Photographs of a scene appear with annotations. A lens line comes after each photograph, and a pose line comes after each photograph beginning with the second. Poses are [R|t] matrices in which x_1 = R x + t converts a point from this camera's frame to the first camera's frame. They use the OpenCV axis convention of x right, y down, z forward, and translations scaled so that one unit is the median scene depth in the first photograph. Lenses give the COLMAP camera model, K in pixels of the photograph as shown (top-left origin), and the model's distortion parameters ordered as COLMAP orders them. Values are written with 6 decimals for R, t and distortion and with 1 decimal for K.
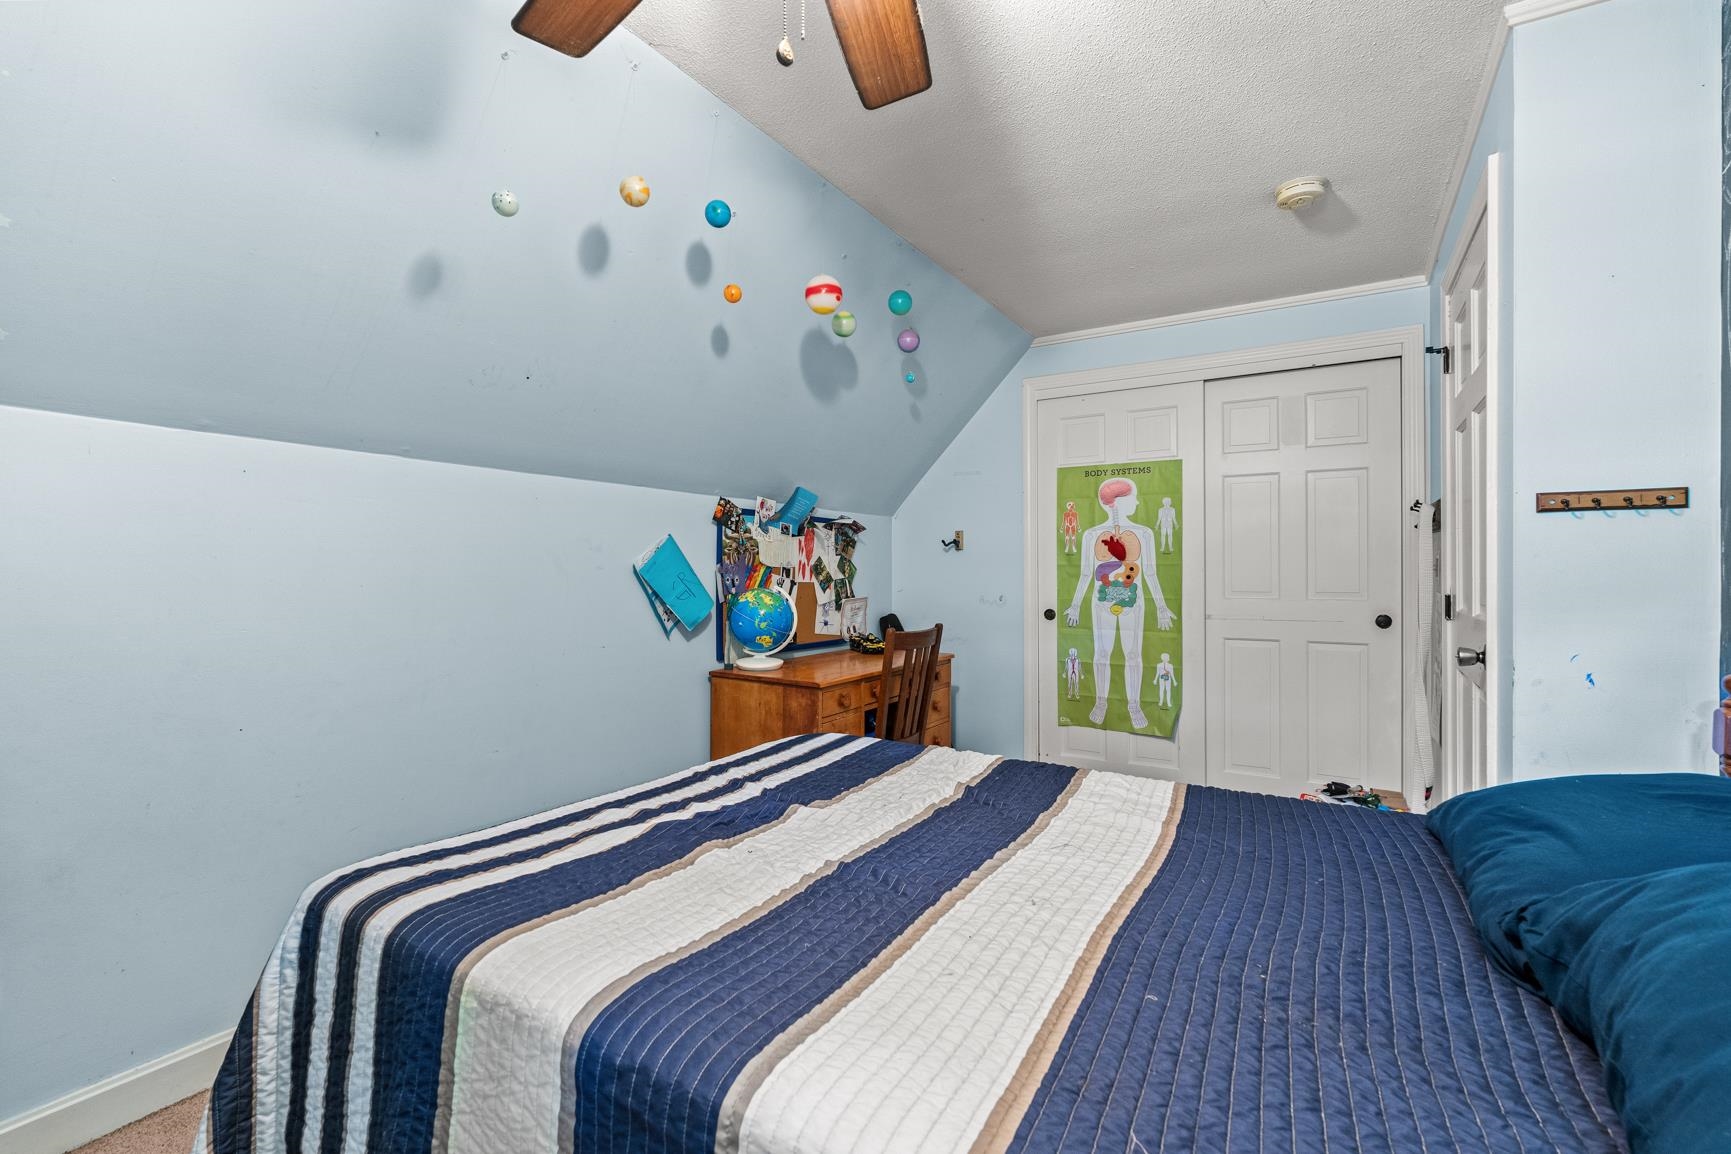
lens RADIAL K [[777.8, 0, 868.4], [0, 777.8, 573.7], [0, 0, 1]] dist [-0.005416, -0.000280]
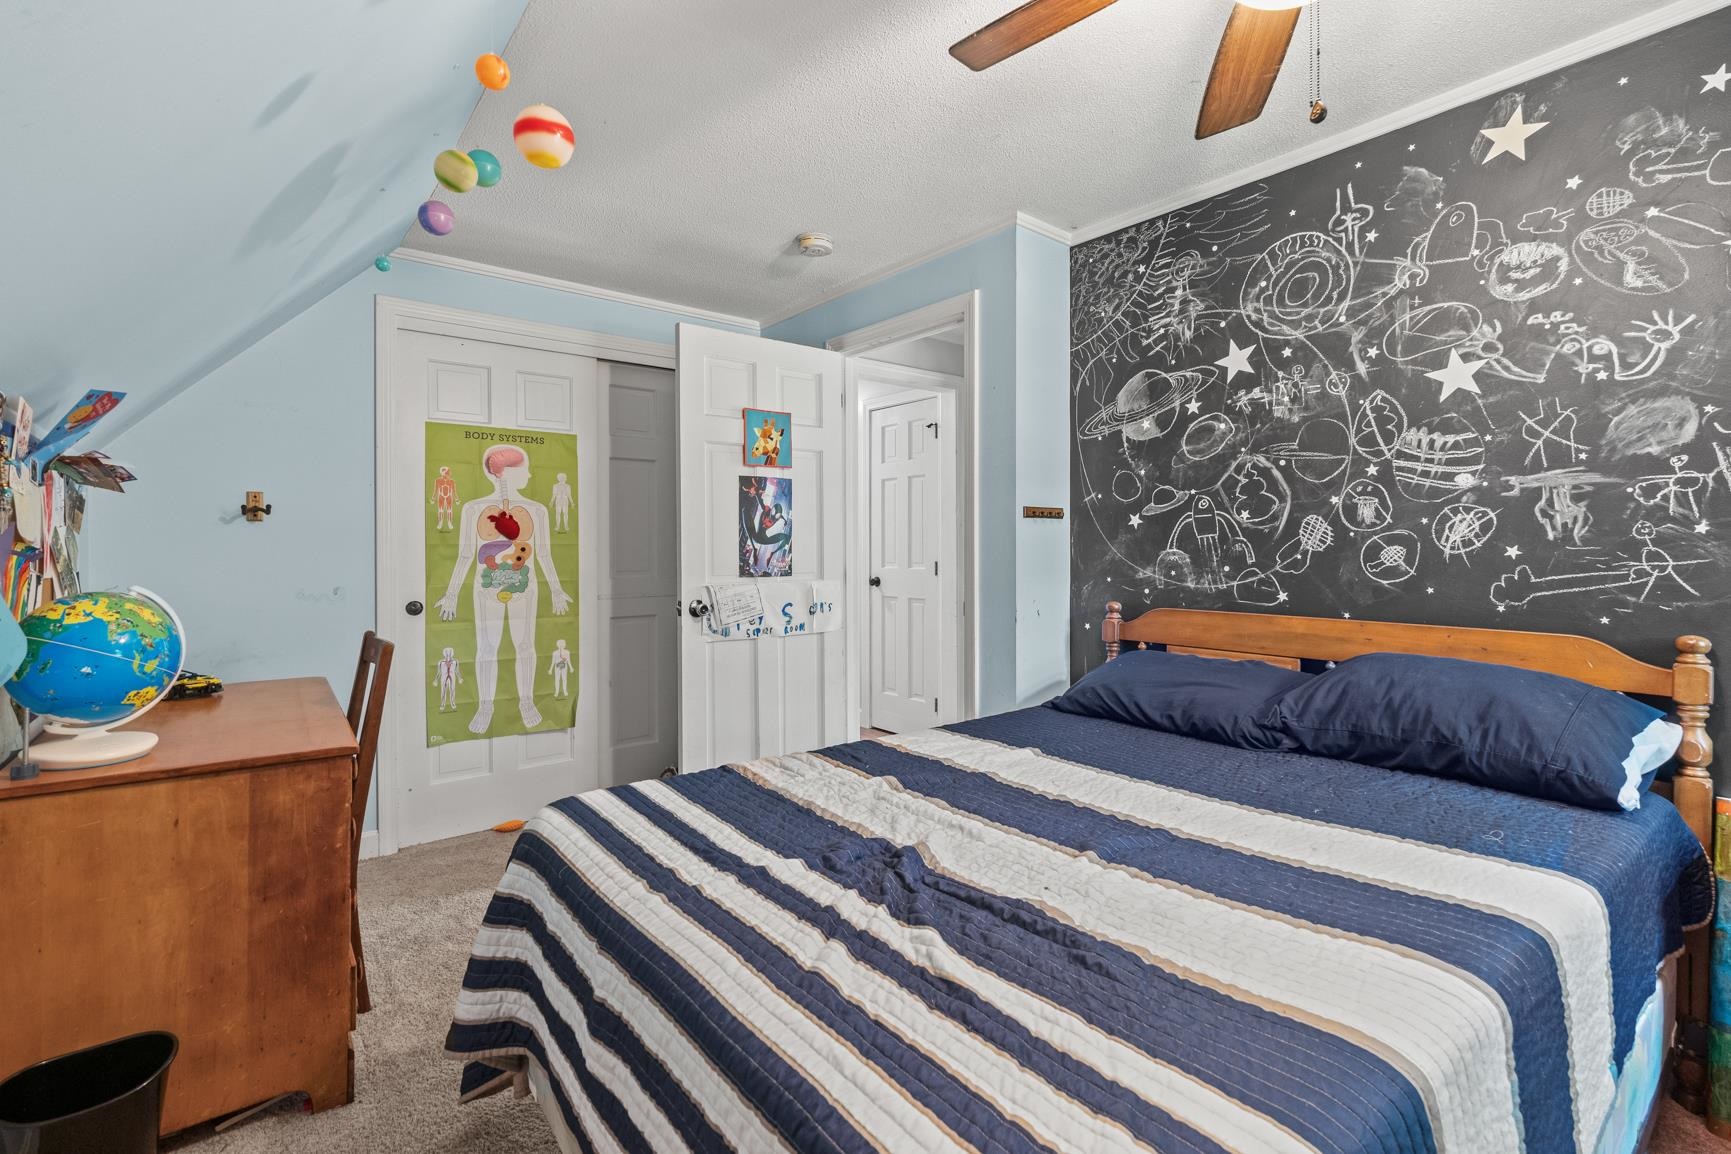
lens RADIAL K [[777.8, 0, 884.3], [0, 777.8, 549.6], [0, 0, 1]] dist [-0.005416, -0.000280]
pose [[0.322130, -0.003421, 0.946689, -0.367399], [0.004680, 0.999987, 0.002021, -0.005665], [-0.946684, 0.003780, 0.322142, 0.320031]]
